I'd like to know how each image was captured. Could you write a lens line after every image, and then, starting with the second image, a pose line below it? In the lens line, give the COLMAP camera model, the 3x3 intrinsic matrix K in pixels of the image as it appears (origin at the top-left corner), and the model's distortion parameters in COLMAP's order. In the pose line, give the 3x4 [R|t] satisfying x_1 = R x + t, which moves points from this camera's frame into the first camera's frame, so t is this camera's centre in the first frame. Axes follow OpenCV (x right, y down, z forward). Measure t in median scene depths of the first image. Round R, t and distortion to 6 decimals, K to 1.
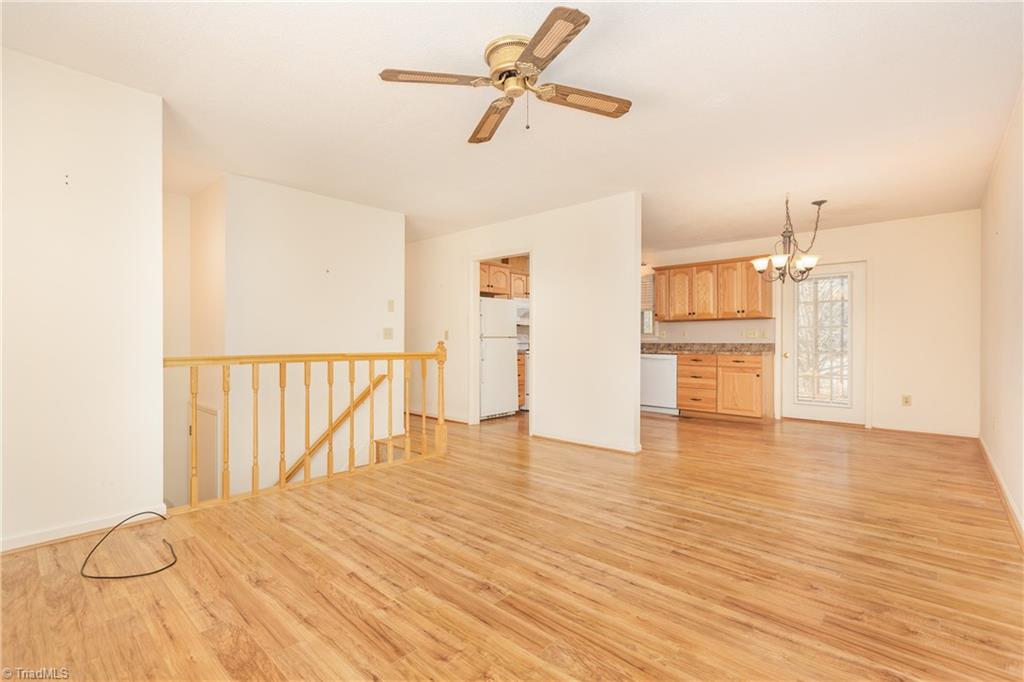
lens RADIAL K [[464.5, 0, 509.1], [0, 464.5, 336.9], [0, 0, 1]] dist [0.000489, -0.000655]
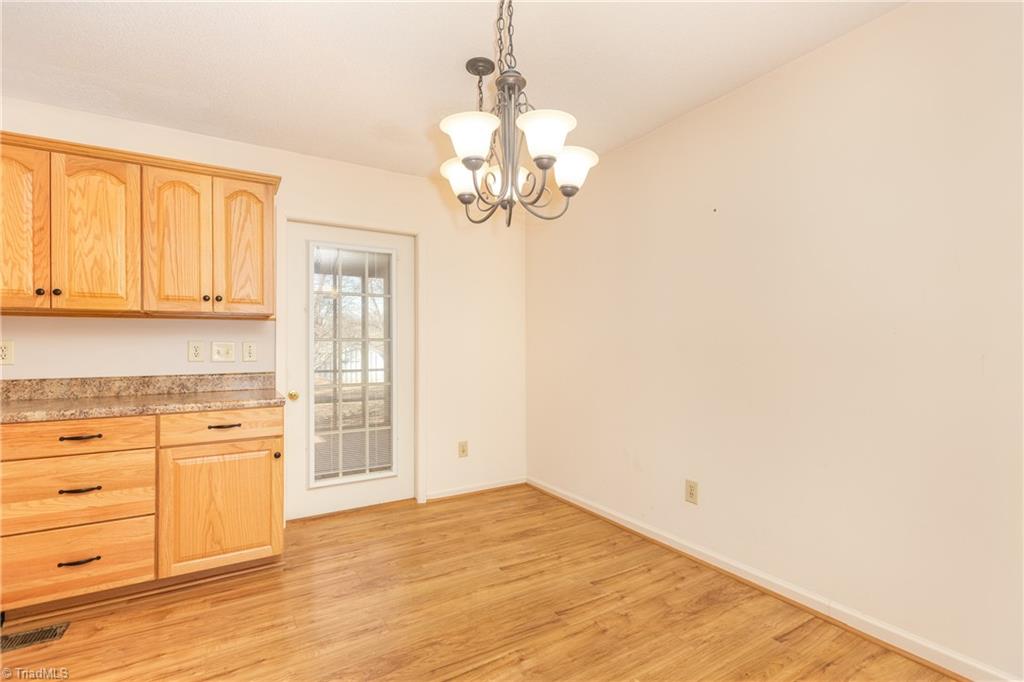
lens RADIAL K [[472.0, 0, 514.0], [0, 472.0, 349.1], [0, 0, 1]] dist [-0.001519, -0.000721]
pose [[0.285987, -0.006024, 0.958215, 0.174758], [-0.002674, 0.999971, 0.007084, -0.013522], [-0.958230, -0.004588, 0.285962, 0.611090]]
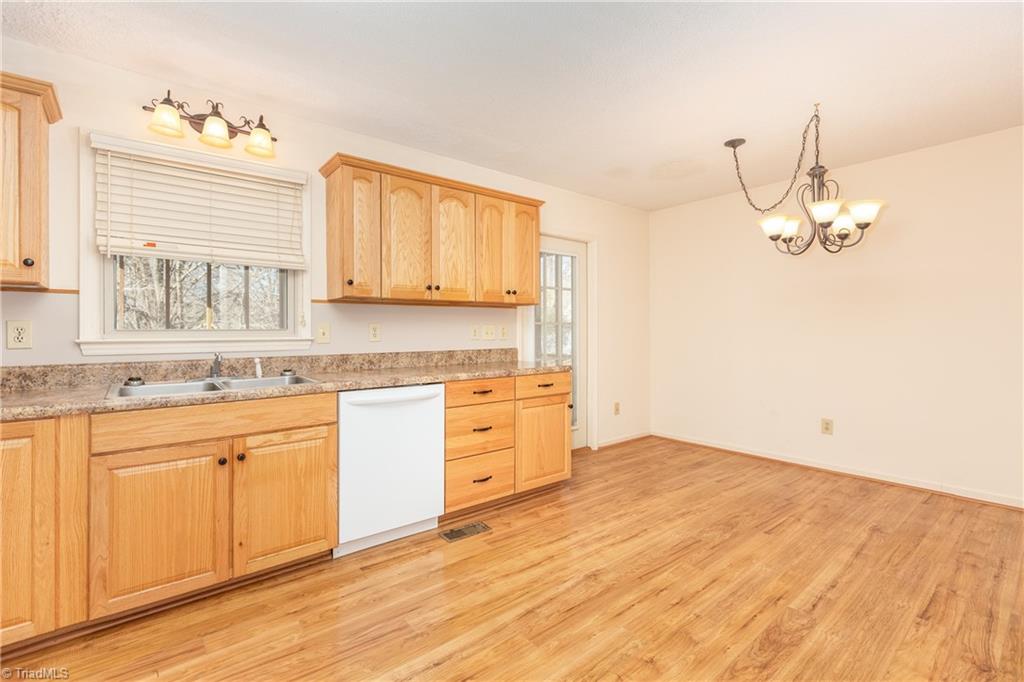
lens RADIAL K [[464.5, 0, 509.1], [0, 464.5, 336.9], [0, 0, 1]] dist [0.000489, -0.000655]
pose [[0.151896, -0.011732, 0.988327, -0.040117], [-0.003984, 0.999914, 0.012482, -0.008886], [-0.988388, -0.005833, 0.151836, 0.891780]]
